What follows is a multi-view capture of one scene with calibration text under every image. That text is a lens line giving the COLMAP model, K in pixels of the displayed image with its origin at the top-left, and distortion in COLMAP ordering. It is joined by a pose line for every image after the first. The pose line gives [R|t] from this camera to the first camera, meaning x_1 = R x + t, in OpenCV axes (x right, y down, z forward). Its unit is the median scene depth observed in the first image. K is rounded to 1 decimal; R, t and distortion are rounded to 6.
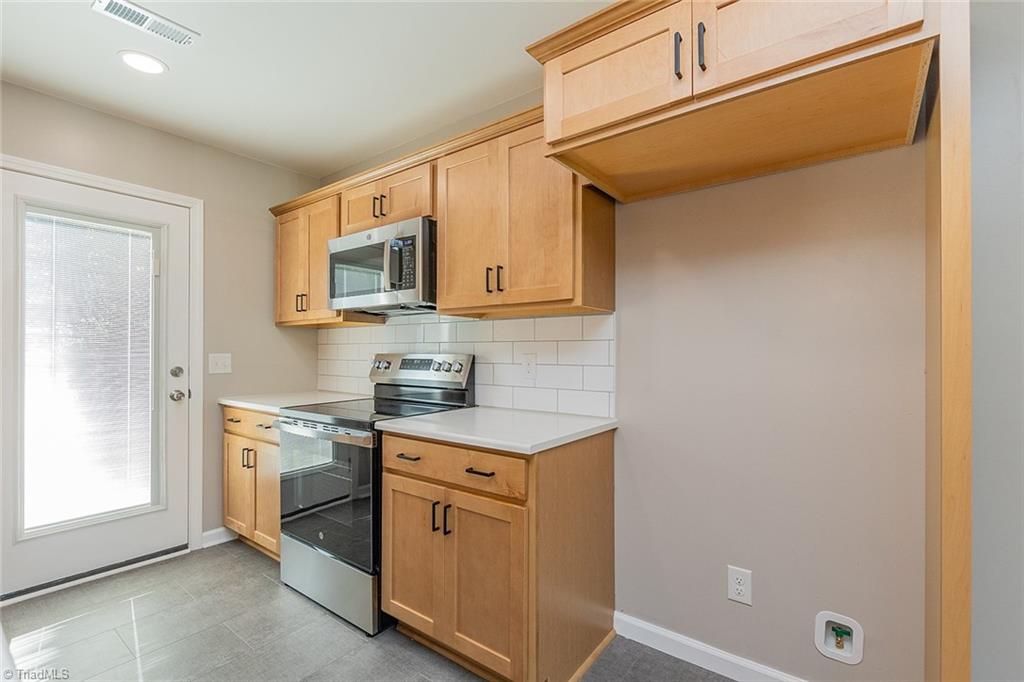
lens RADIAL K [[455.1, 0, 519.3], [0, 455.1, 349.9], [0, 0, 1]] dist [0.005665, -0.002450]
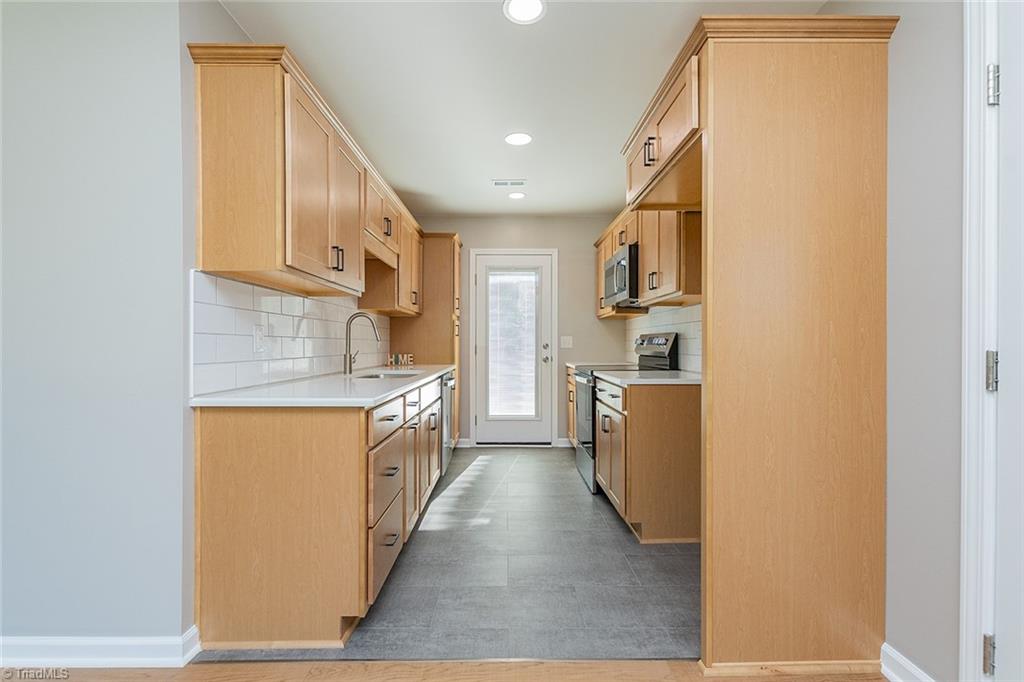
lens RADIAL K [[455.1, 0, 506.8], [0, 455.1, 342.7], [0, 0, 1]] dist [0.005665, -0.002450]
pose [[0.599872, -0.003596, -0.800088, 0.606725], [0.004688, 0.999989, -0.000980, 0.034552], [0.800082, -0.003163, 0.599882, -0.211234]]
